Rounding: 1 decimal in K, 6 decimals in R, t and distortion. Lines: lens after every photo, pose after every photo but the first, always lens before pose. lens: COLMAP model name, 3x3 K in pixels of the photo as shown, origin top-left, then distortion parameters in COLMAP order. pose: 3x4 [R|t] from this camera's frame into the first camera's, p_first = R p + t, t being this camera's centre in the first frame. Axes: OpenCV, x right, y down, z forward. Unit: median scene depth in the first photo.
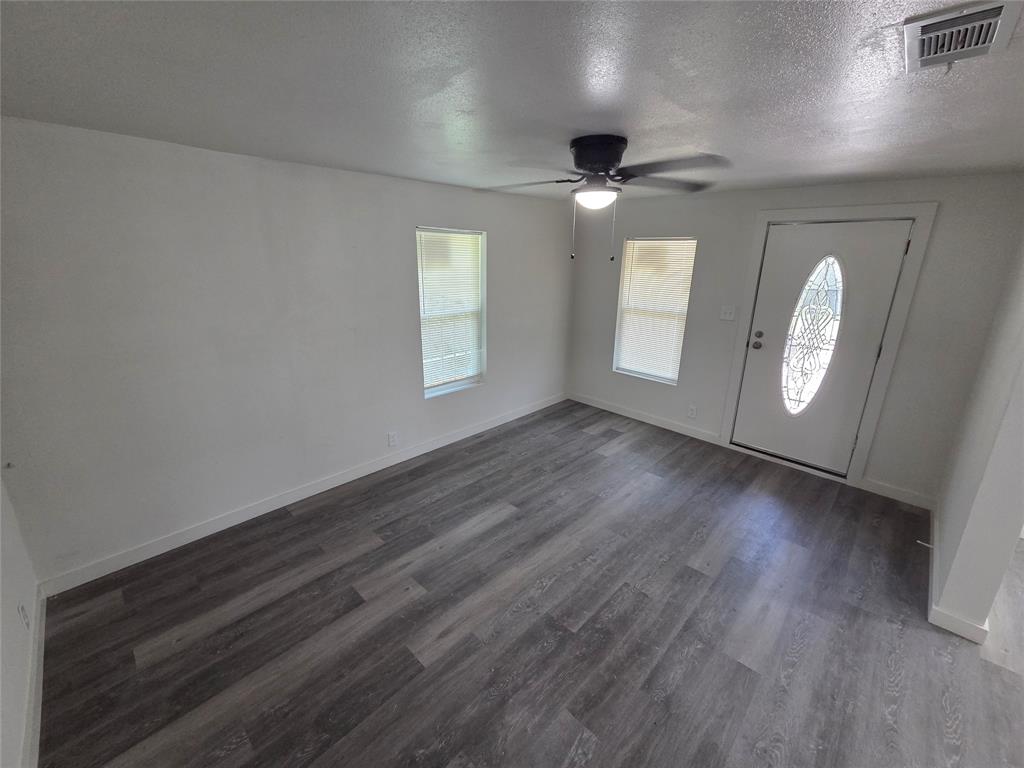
lens RADIAL K [[419.8, 0, 510.9], [0, 419.8, 381.0], [0, 0, 1]] dist [0.002629, -0.000273]
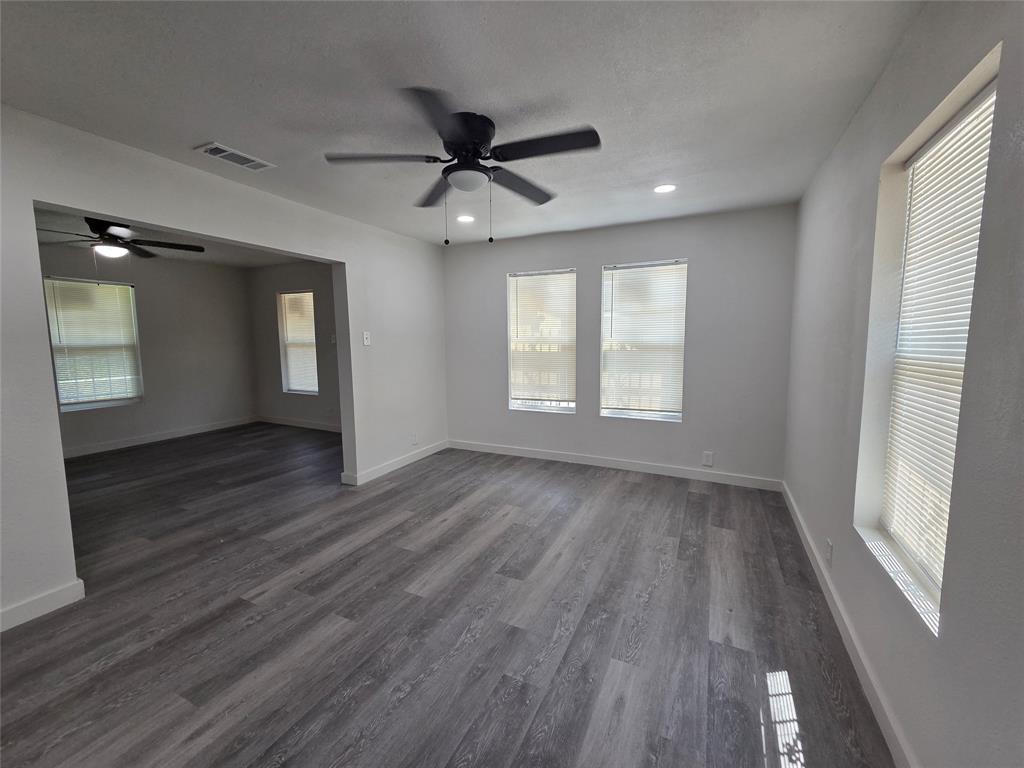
lens RADIAL K [[419.8, 0, 510.9], [0, 419.8, 381.0], [0, 0, 1]] dist [0.002629, -0.000273]
pose [[0.949514, -0.054728, 0.308915, 1.120656], [0.110259, 0.980066, -0.165271, 0.509352], [-0.293712, 0.190988, 0.936620, -0.924203]]
